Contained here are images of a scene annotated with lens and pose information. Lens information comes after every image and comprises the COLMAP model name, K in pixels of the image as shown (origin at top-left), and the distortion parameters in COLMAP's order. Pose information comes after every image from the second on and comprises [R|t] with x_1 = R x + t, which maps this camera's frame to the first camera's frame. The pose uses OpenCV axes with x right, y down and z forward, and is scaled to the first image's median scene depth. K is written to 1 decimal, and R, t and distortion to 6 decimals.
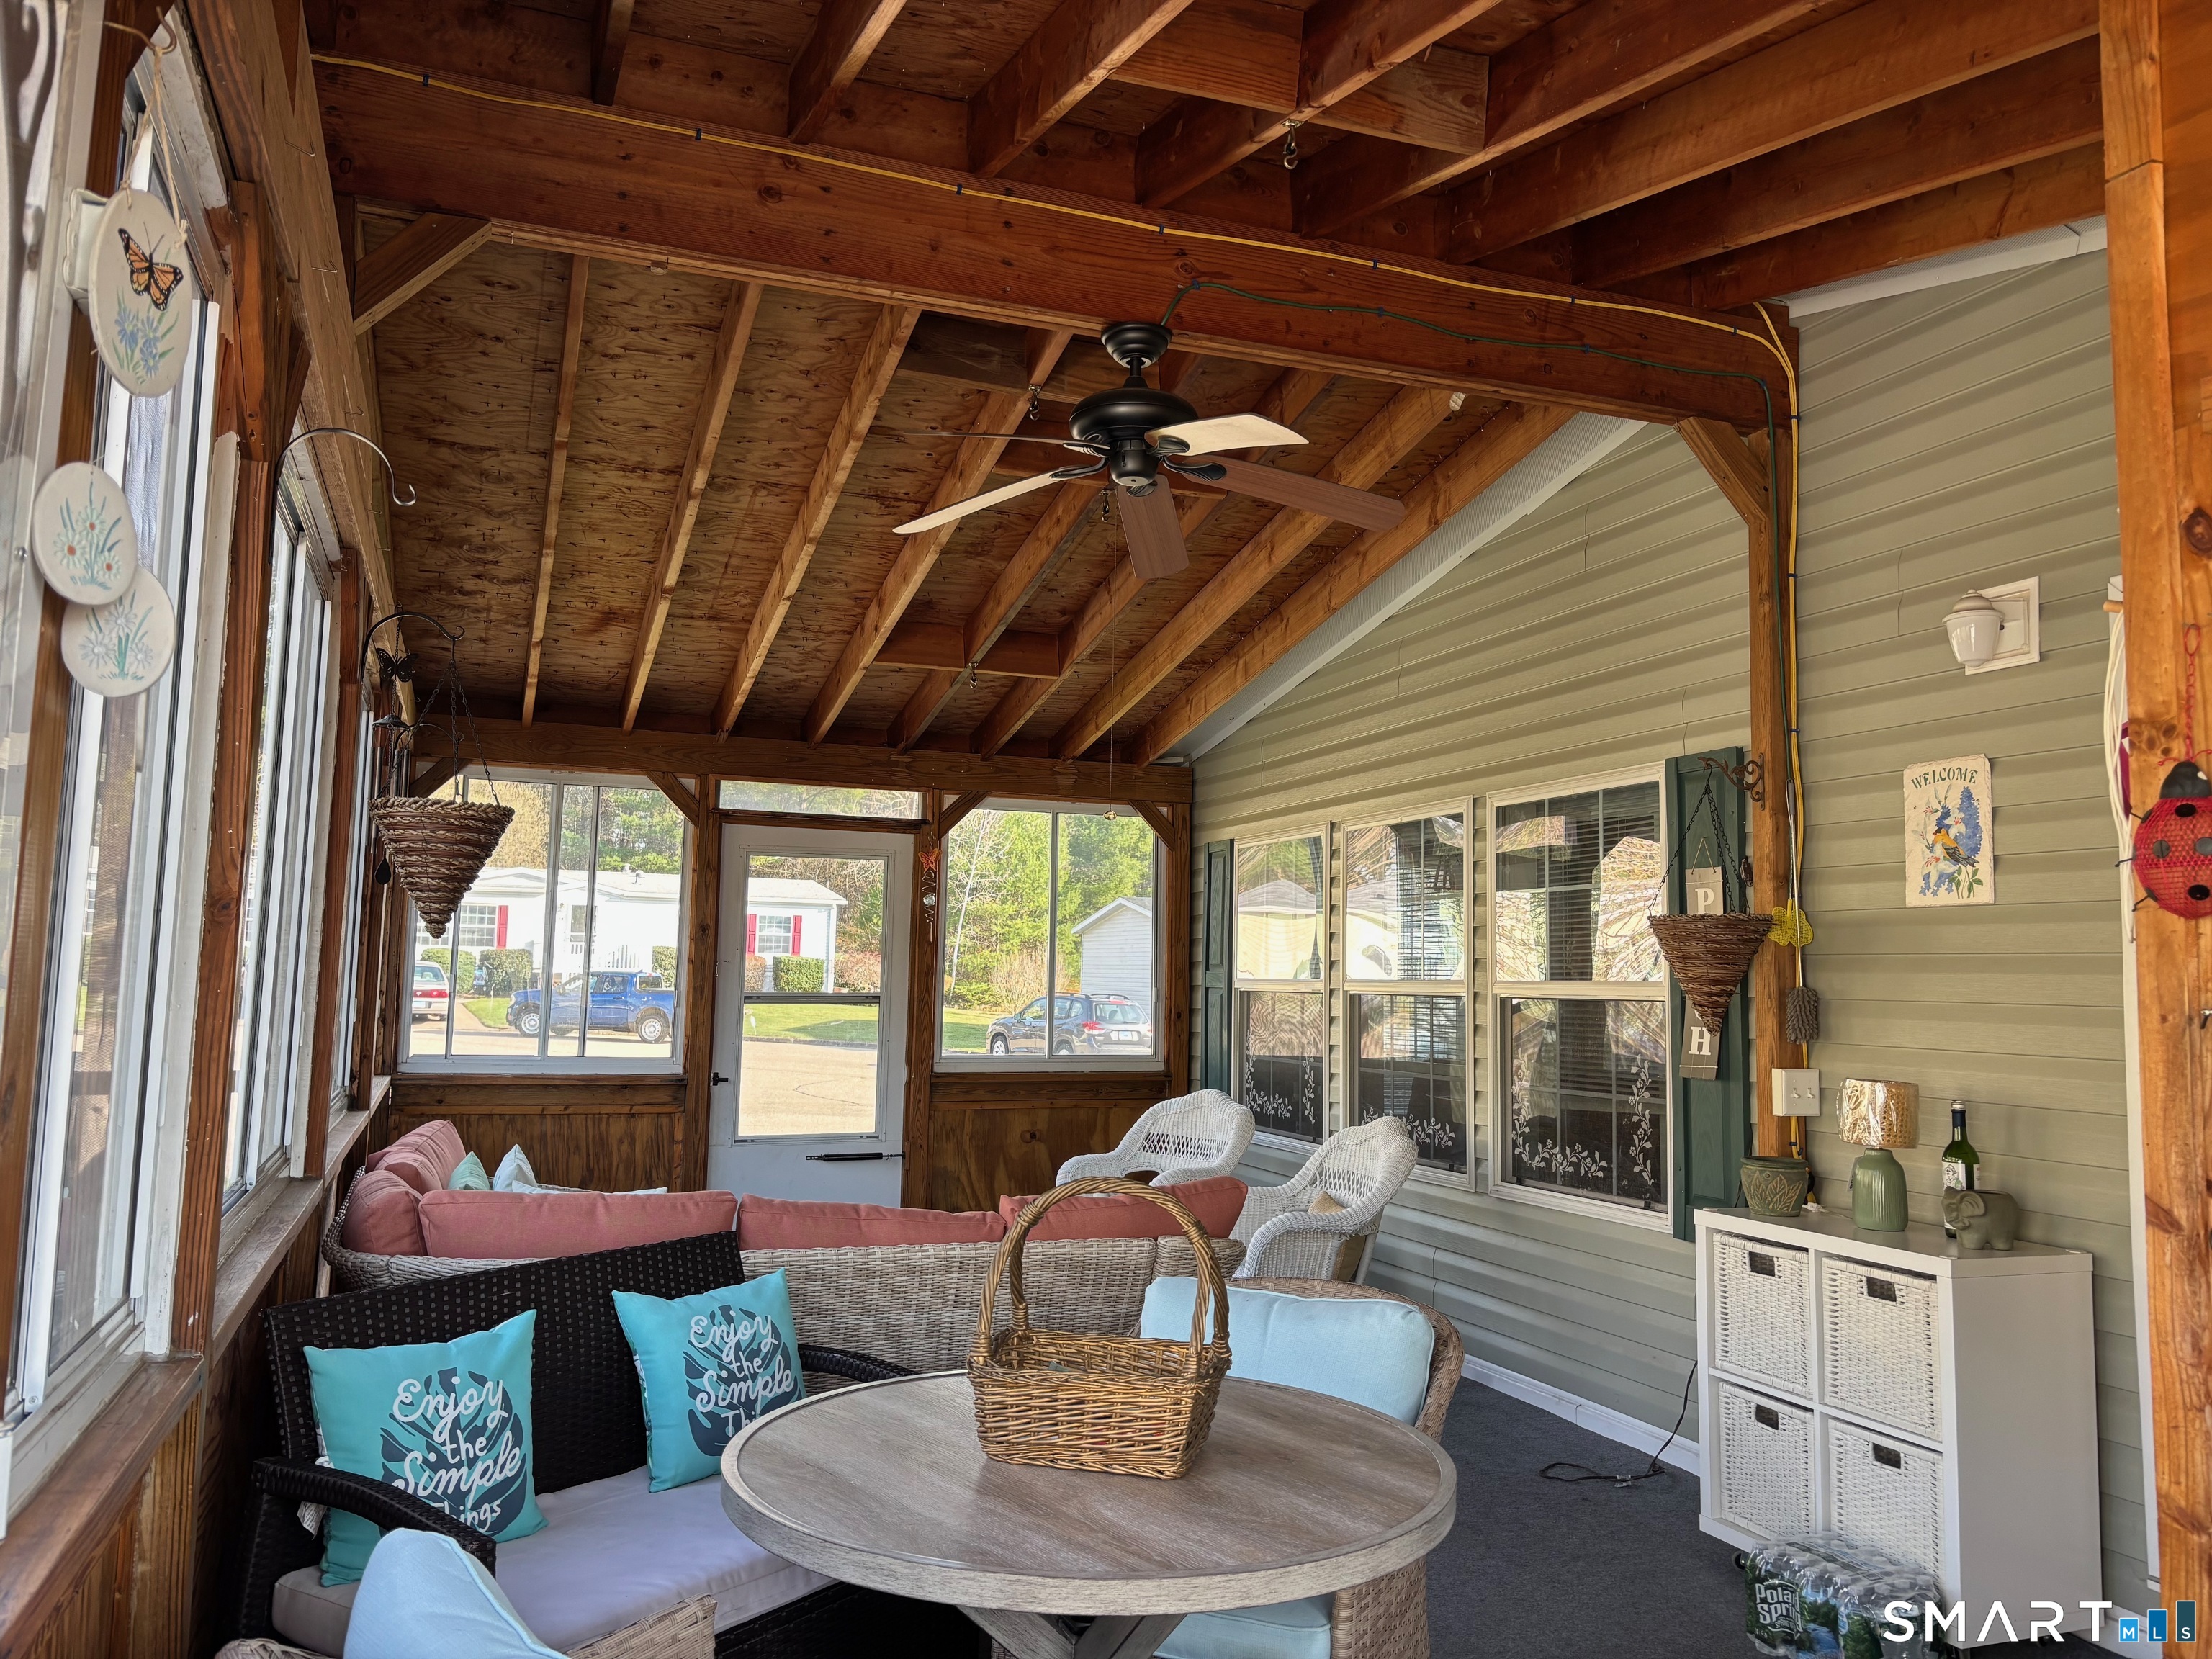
lens RADIAL K [[1629.9, 0, 1106.0], [0, 1629.9, 829.5], [0, 0, 1]] dist [0.020056, -0.009039]
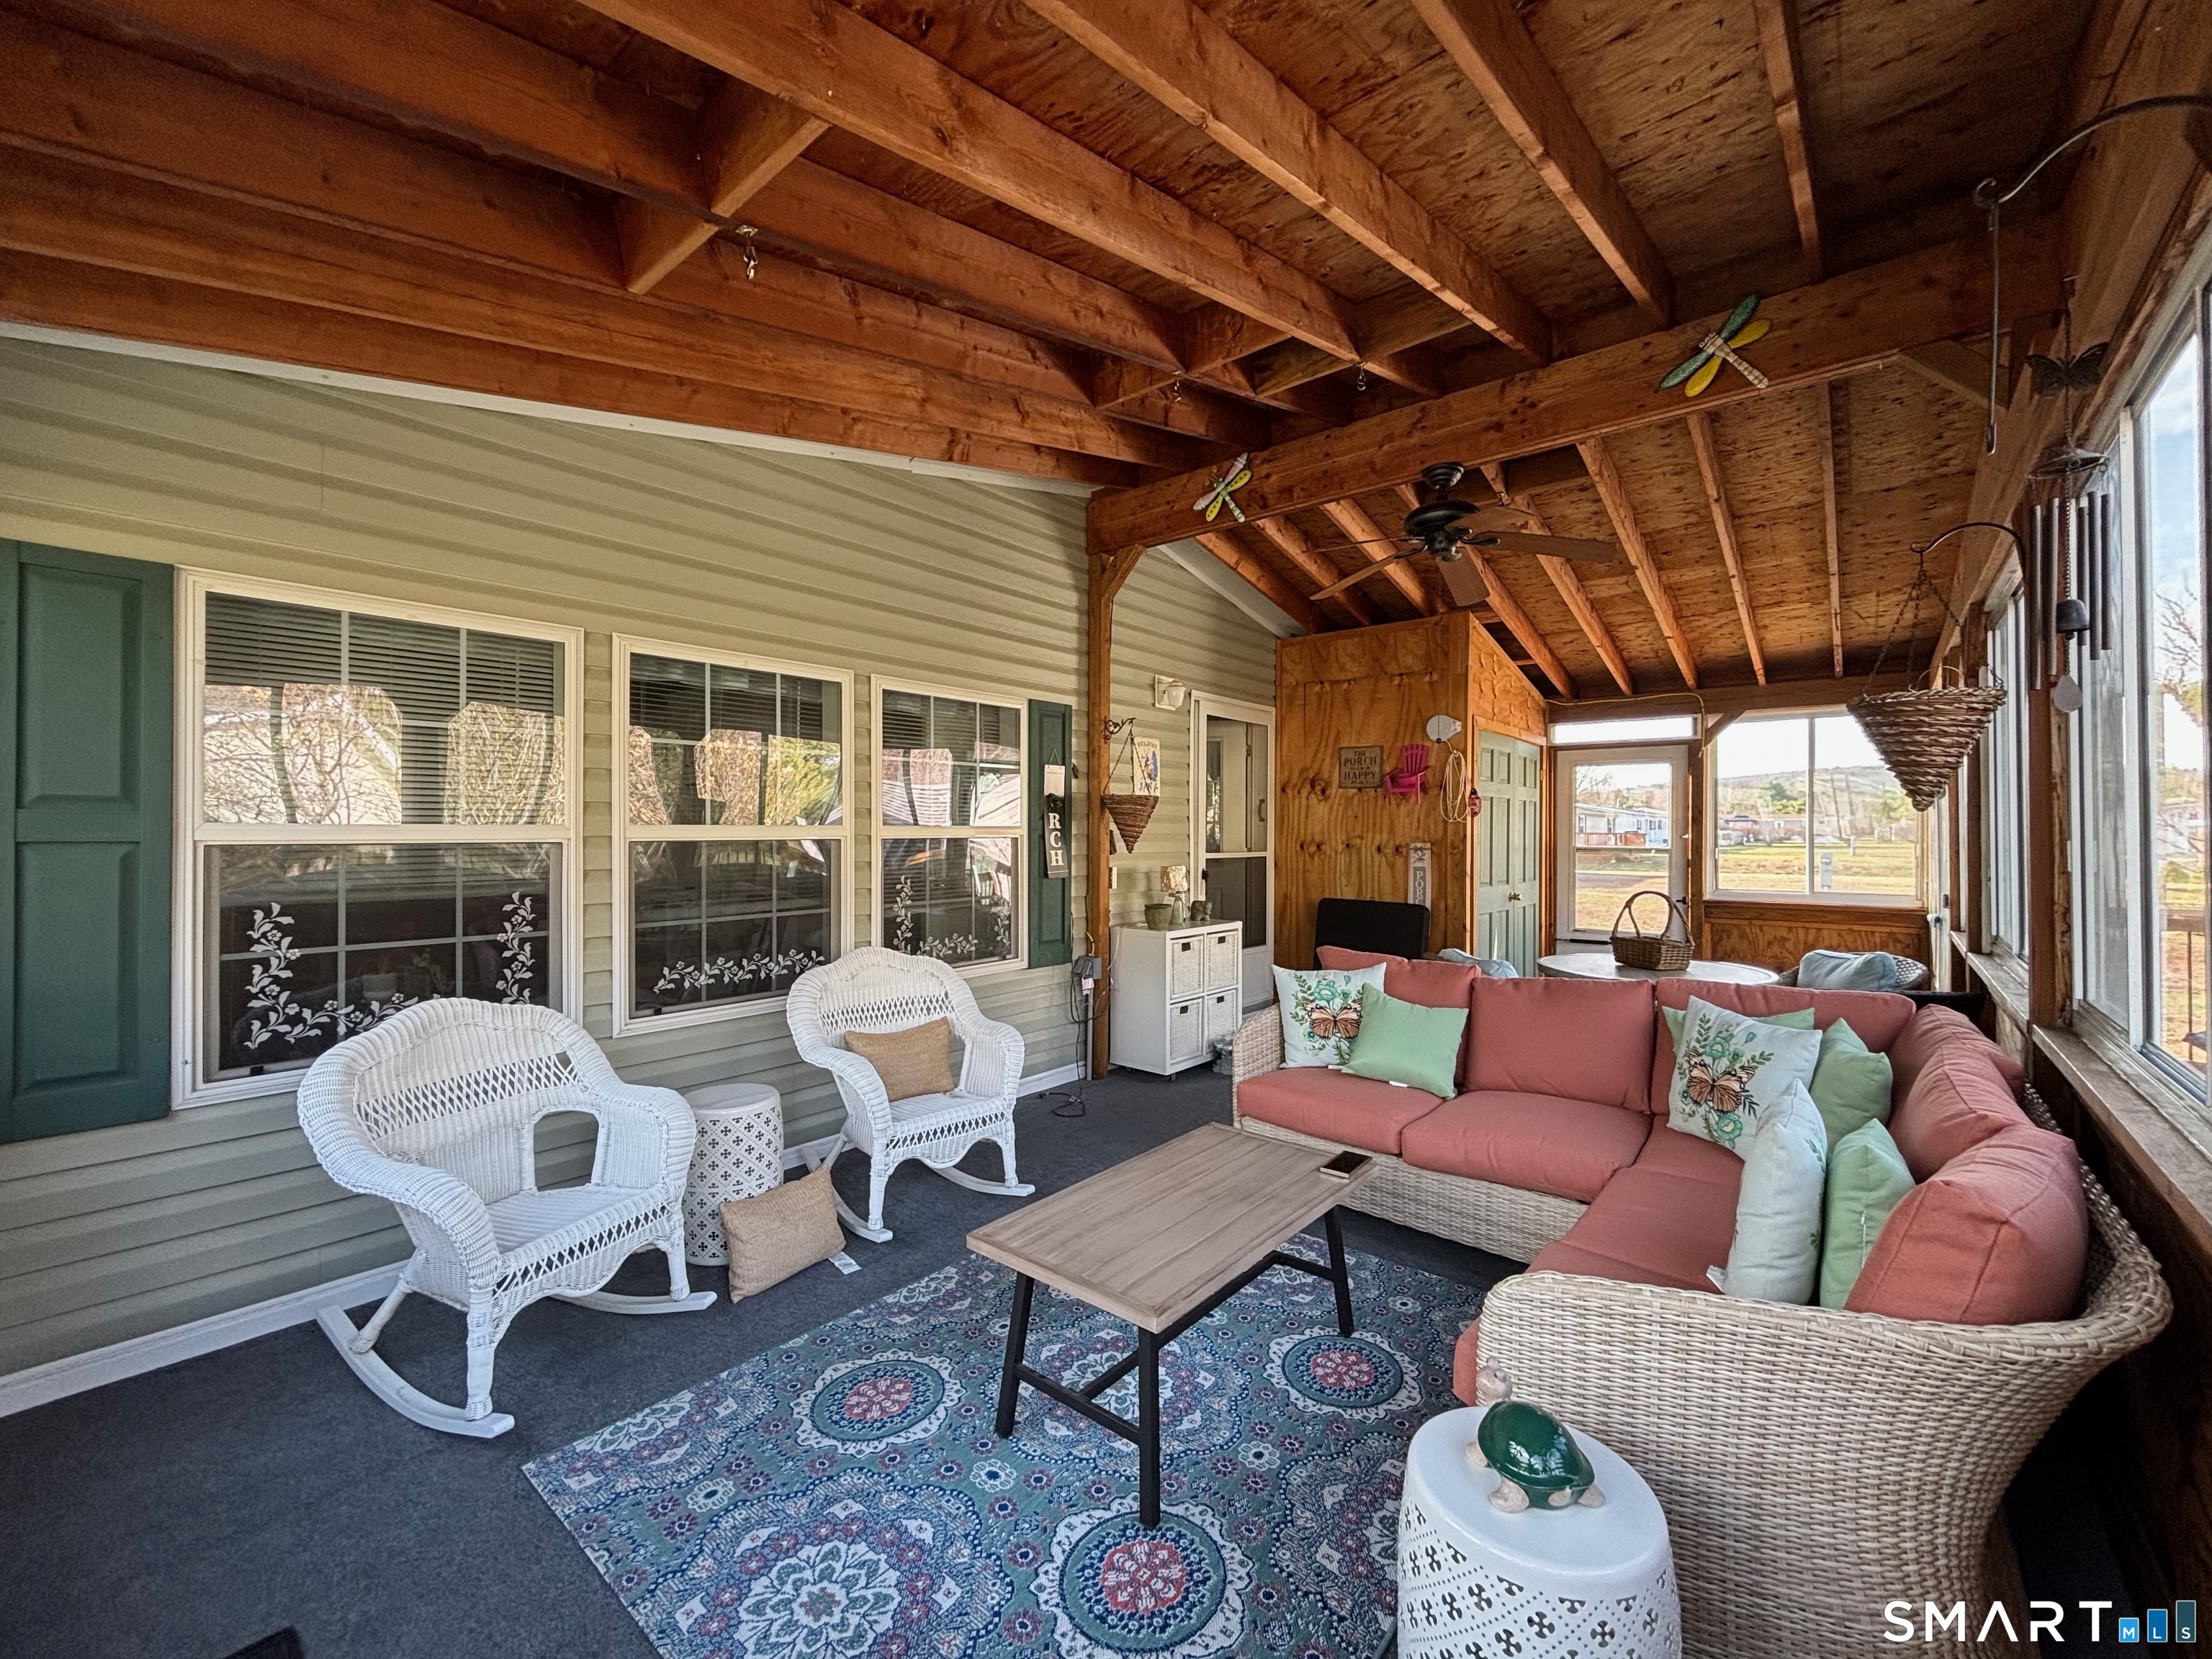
lens RADIAL K [[901.0, 0, 1106.0], [0, 901.0, 829.5], [0, 0, 1]] dist [-0.000789, -0.000051]
pose [[-0.475388, -0.014417, 0.879658, -0.583015], [-0.090000, 0.995417, -0.032324, 0.127960], [-0.875161, -0.094535, -0.474507, 1.477210]]
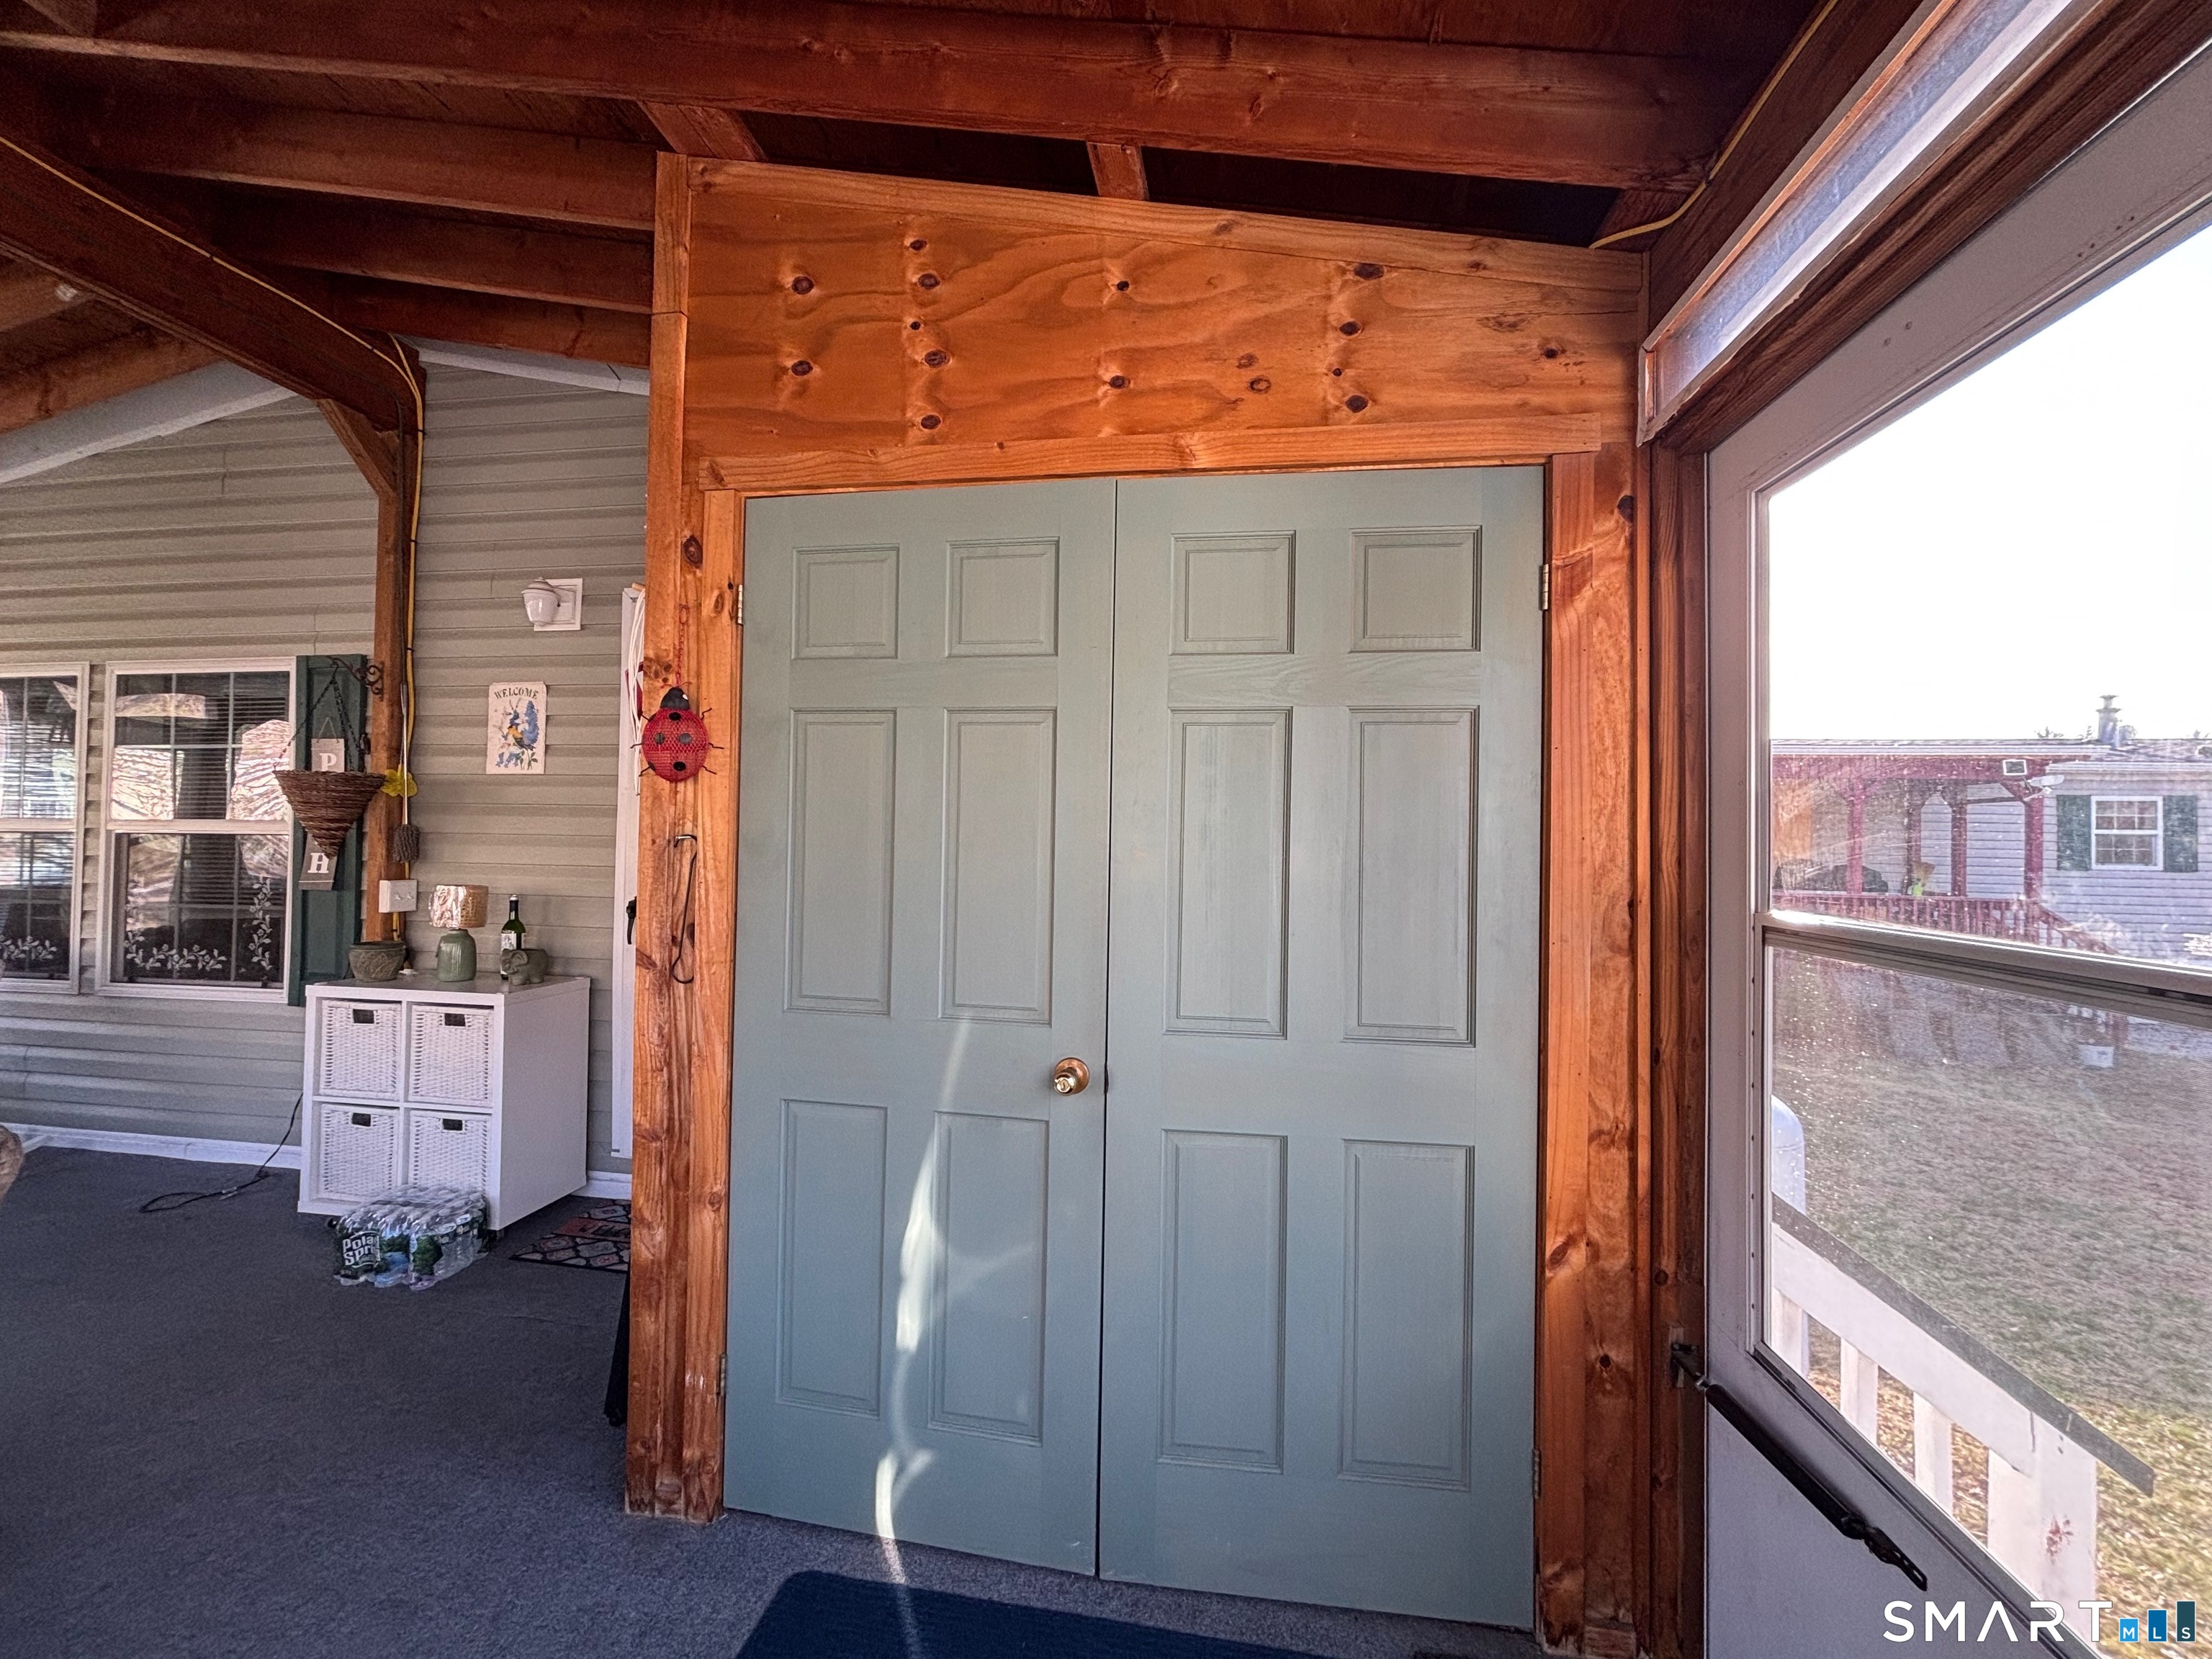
lens RADIAL K [[896.3, 0, 1106.0], [0, 896.3, 829.5], [0, 0, 1]] dist [-0.009770, 0.006024]
pose [[0.485952, 0.002477, 0.873982, 0.028079], [-0.088347, 0.995013, 0.046302, 0.007614], [-0.869509, -0.099714, 0.483747, 0.060776]]
